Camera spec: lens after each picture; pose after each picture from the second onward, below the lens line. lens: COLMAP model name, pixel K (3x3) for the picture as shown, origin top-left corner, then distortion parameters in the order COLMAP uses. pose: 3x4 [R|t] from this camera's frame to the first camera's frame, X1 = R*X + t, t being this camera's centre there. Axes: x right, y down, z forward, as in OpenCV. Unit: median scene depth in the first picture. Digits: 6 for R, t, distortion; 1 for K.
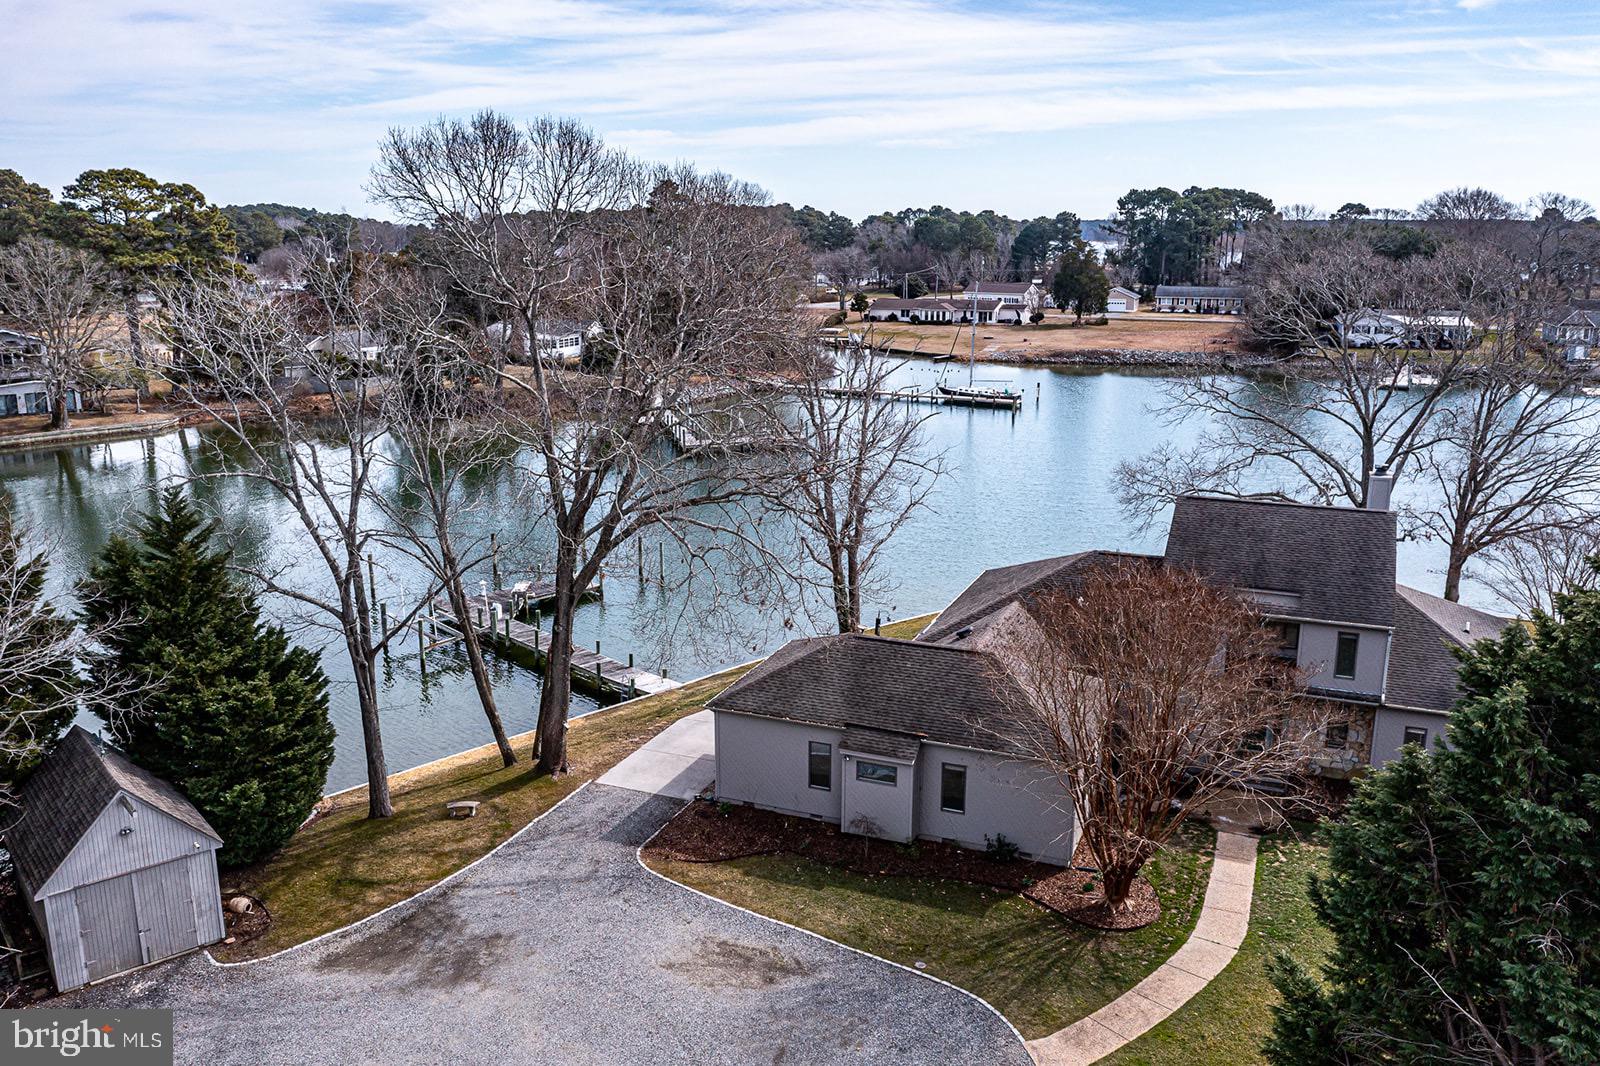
lens RADIAL K [[1266.0, 0, 804.8], [0, 1266.0, 546.3], [0, 0, 1]] dist [-0.014962, 0.005549]
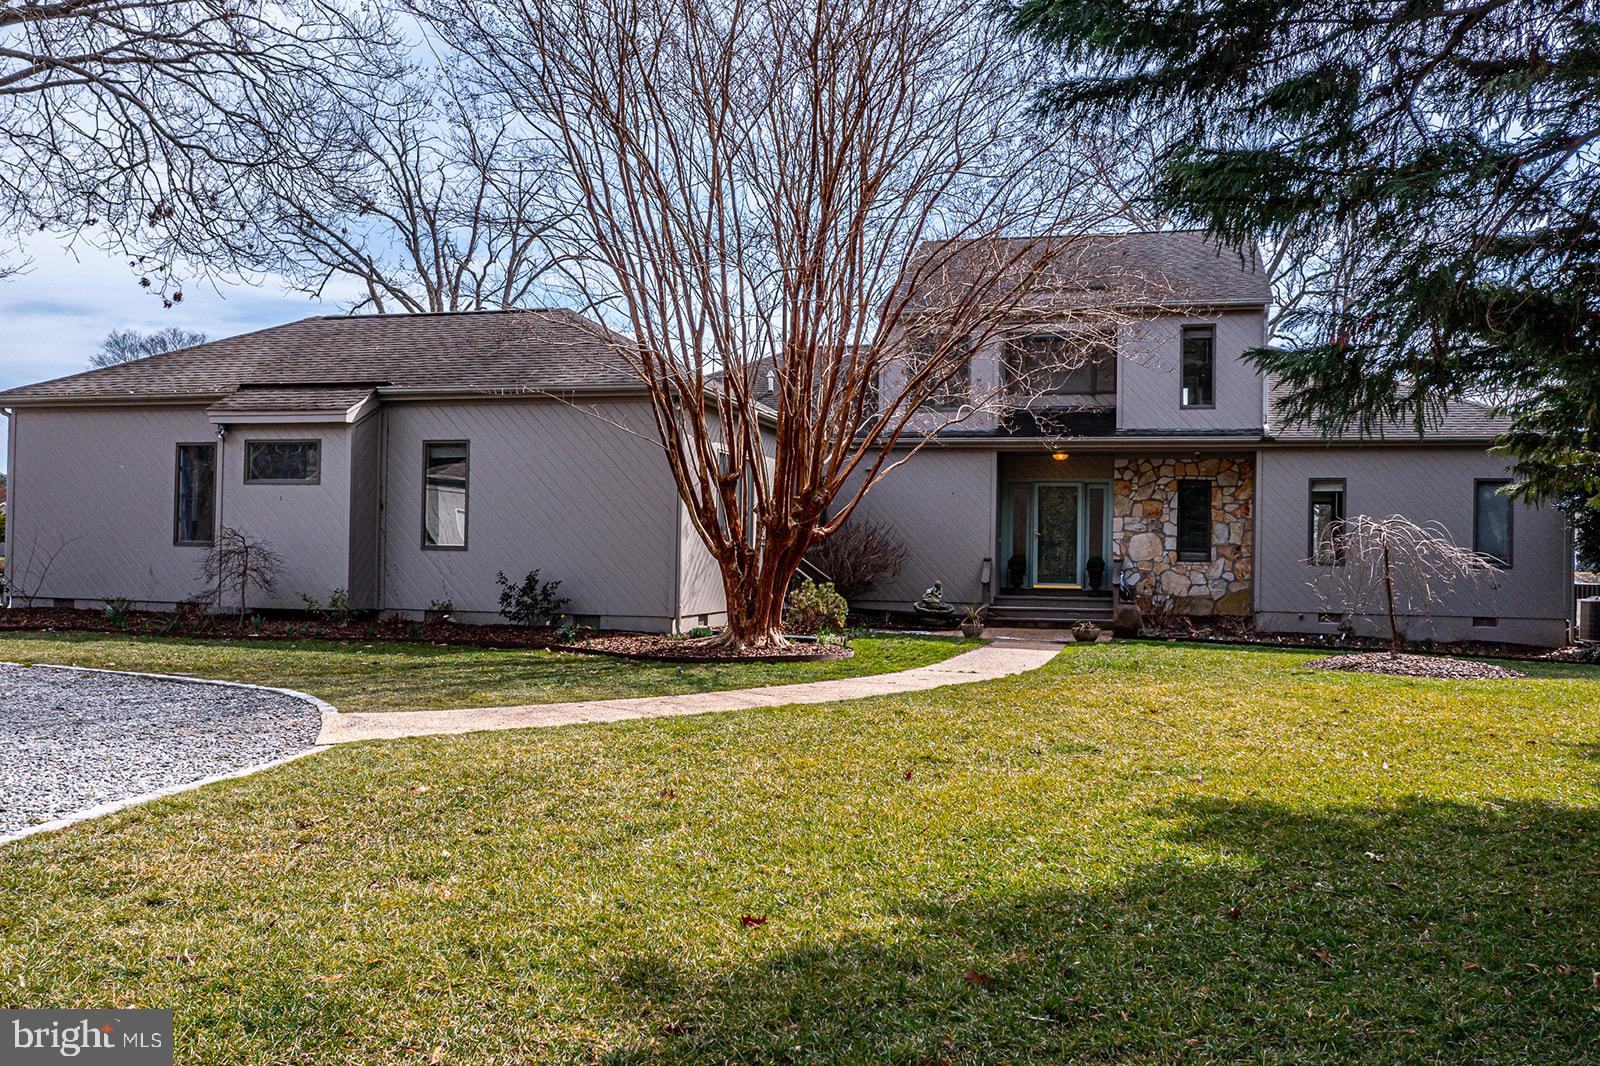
lens RADIAL K [[1266.0, 0, 804.8], [0, 1266.0, 546.3], [0, 0, 1]] dist [-0.014962, 0.005549]
pose [[0.991375, 0.018894, 0.129685, 0.176601], [0.012853, 0.970764, -0.239692, 0.301806], [-0.130422, 0.239292, 0.962148, 0.486696]]
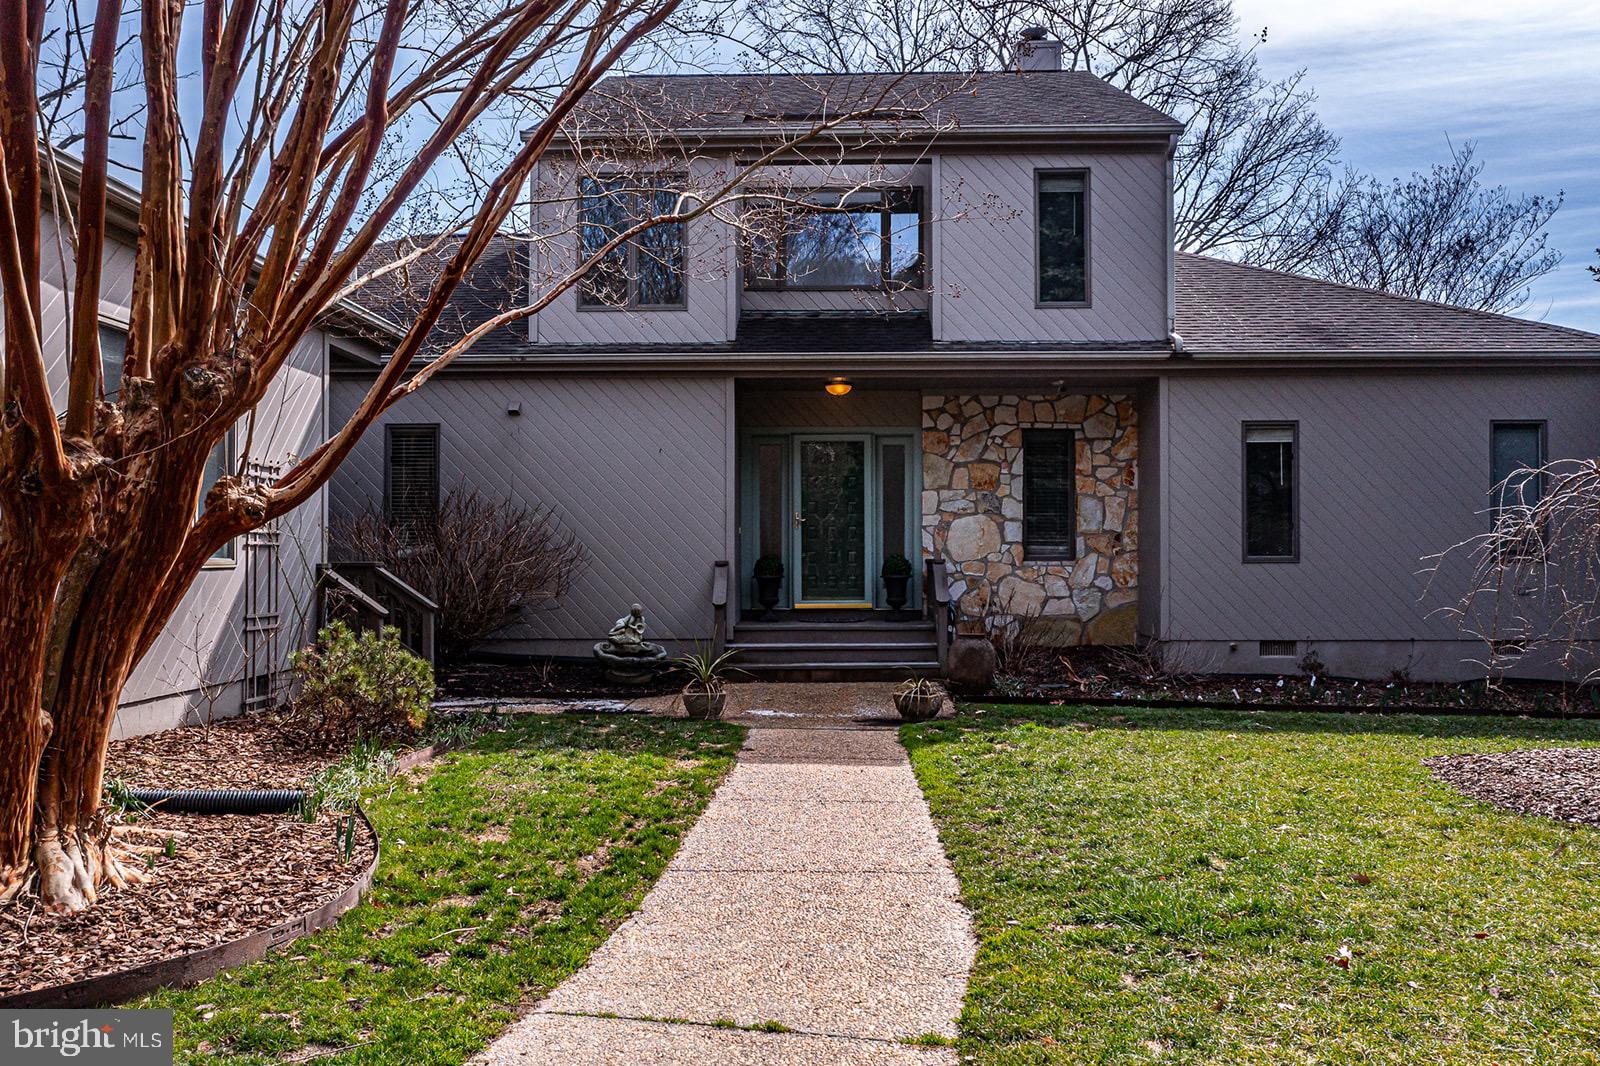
lens RADIAL K [[1266.0, 0, 804.8], [0, 1266.0, 546.3], [0, 0, 1]] dist [-0.014962, 0.005549]
pose [[0.934602, 0.002197, 0.355688, 0.237421], [0.084201, 0.970192, -0.227240, 0.242068], [-0.345585, 0.242328, 0.906558, 0.727583]]
